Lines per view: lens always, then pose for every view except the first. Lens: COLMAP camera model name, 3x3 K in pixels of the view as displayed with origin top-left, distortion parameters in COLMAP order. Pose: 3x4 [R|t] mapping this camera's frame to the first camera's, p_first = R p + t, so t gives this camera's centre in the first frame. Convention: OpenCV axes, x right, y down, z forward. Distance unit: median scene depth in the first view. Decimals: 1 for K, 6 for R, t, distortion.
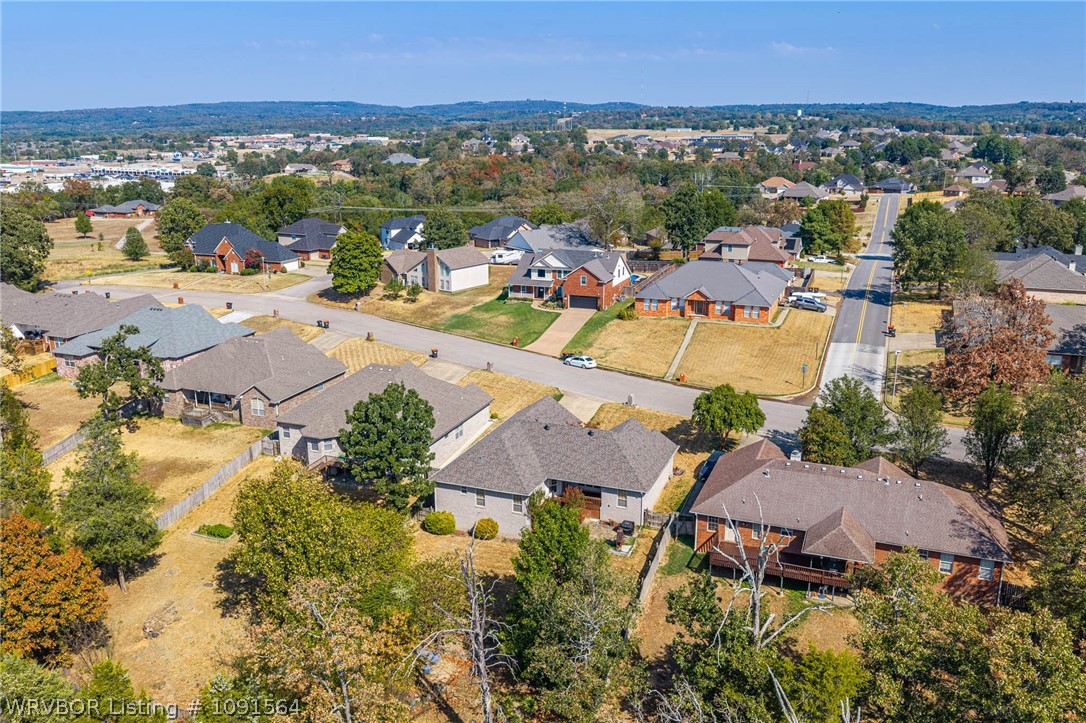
lens RADIAL K [[897.3, 0, 543.3], [0, 897.3, 356.2], [0, 0, 1]] dist [0.015249, -0.024923]
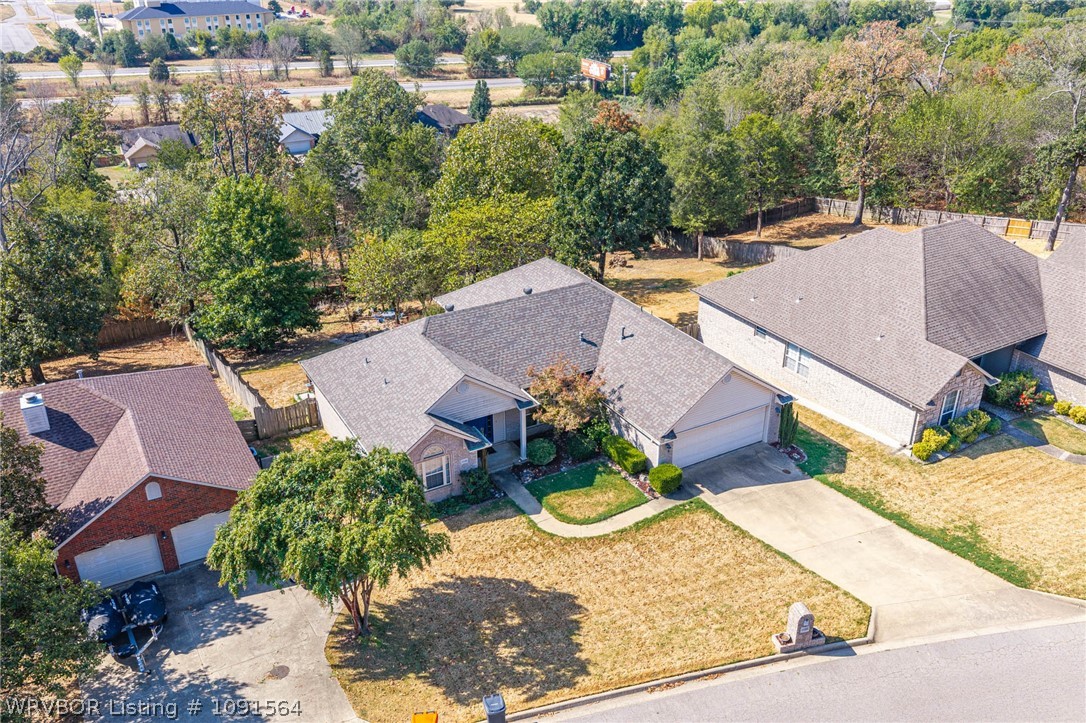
lens RADIAL K [[897.3, 0, 547.4], [0, 897.3, 361.3], [0, 0, 1]] dist [0.015249, -0.024923]
pose [[-0.626250, 0.350536, -0.696373, 0.241179], [-0.194421, 0.794780, 0.574914, -0.124792], [0.754991, 0.495429, -0.429579, 0.780484]]
